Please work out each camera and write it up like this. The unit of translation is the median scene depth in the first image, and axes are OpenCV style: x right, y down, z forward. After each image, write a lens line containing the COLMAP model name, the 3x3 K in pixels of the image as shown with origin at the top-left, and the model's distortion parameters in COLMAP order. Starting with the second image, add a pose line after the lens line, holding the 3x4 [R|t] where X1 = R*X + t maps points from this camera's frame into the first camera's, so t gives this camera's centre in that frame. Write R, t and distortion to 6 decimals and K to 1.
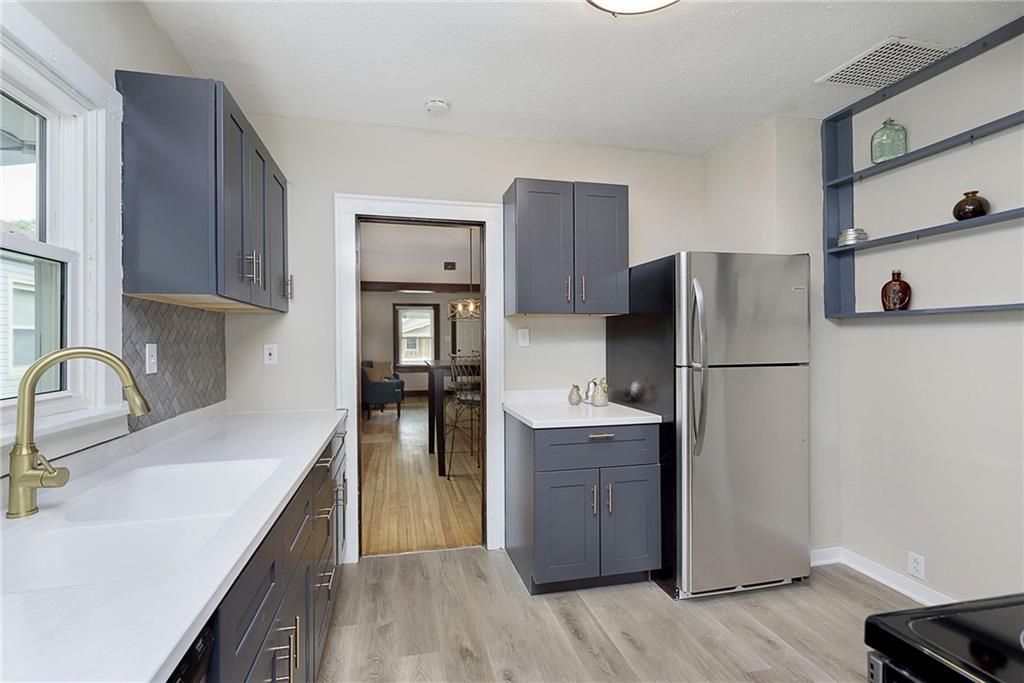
lens RADIAL K [[443.2, 0, 504.6], [0, 443.2, 337.4], [0, 0, 1]] dist [0.003351, -0.000760]
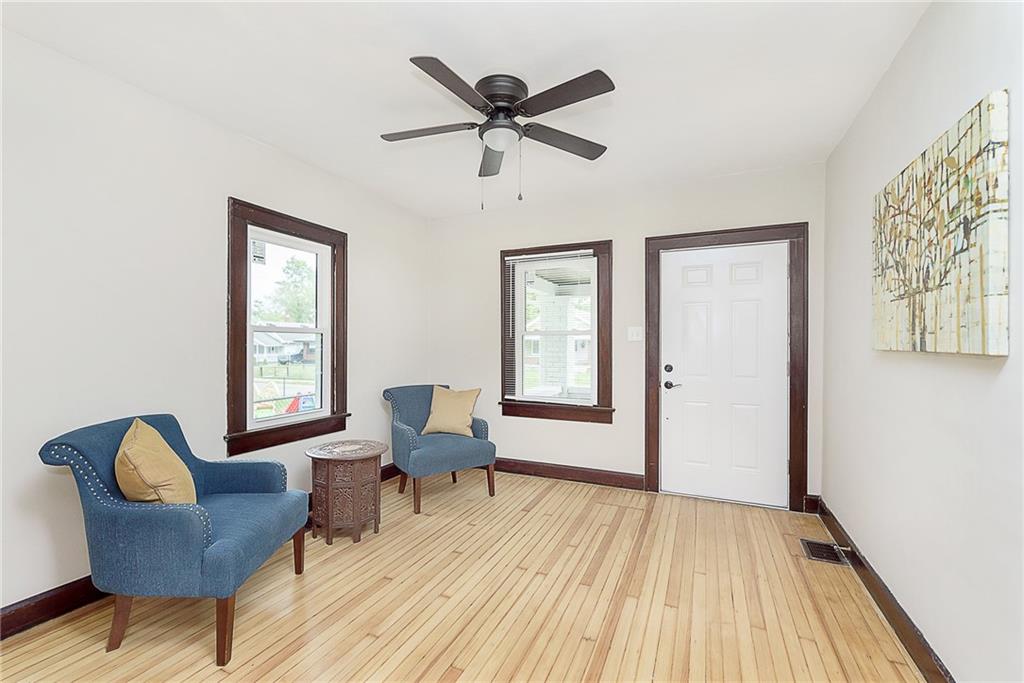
lens RADIAL K [[443.2, 0, 505.8], [0, 443.2, 348.6], [0, 0, 1]] dist [0.003351, -0.000760]
pose [[0.790595, 0.013203, -0.612197, 0.011138], [-0.007419, 0.999901, 0.011982, 0.010992], [0.612295, -0.004931, 0.790614, 0.656726]]
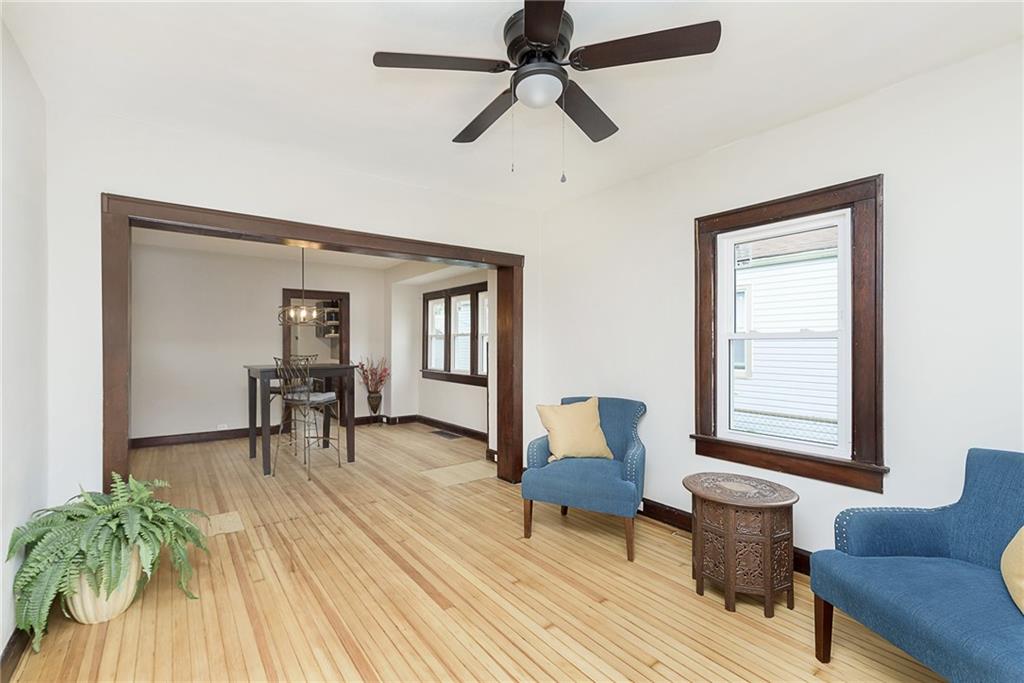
lens RADIAL K [[443.2, 0, 482.1], [0, 443.2, 346.8], [0, 0, 1]] dist [0.003351, -0.000760]
pose [[-0.933203, 0.005401, -0.359308, -0.041457], [0.007861, 0.999955, -0.005385, 0.009096], [0.359263, -0.007850, -0.933203, 0.974757]]
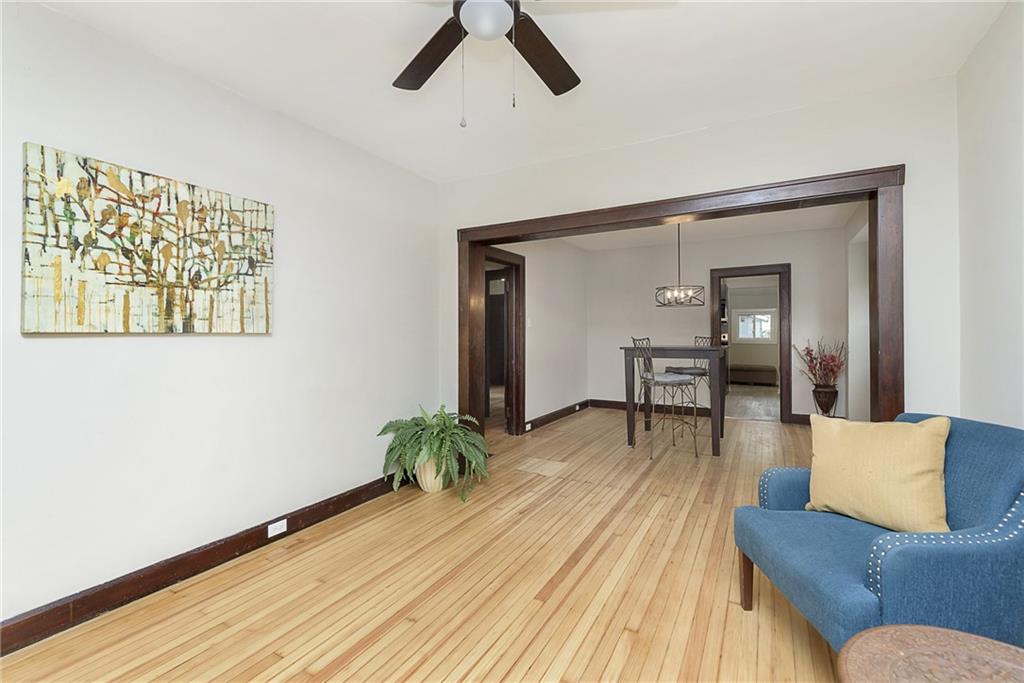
lens RADIAL K [[443.2, 0, 512.4], [0, 443.2, 334.2], [0, 0, 1]] dist [0.003351, -0.000760]
pose [[-0.732644, 0.002462, 0.680608, -0.225333], [-0.001075, 0.999988, -0.004774, 0.014661], [-0.680612, -0.004229, -0.732632, 0.924993]]
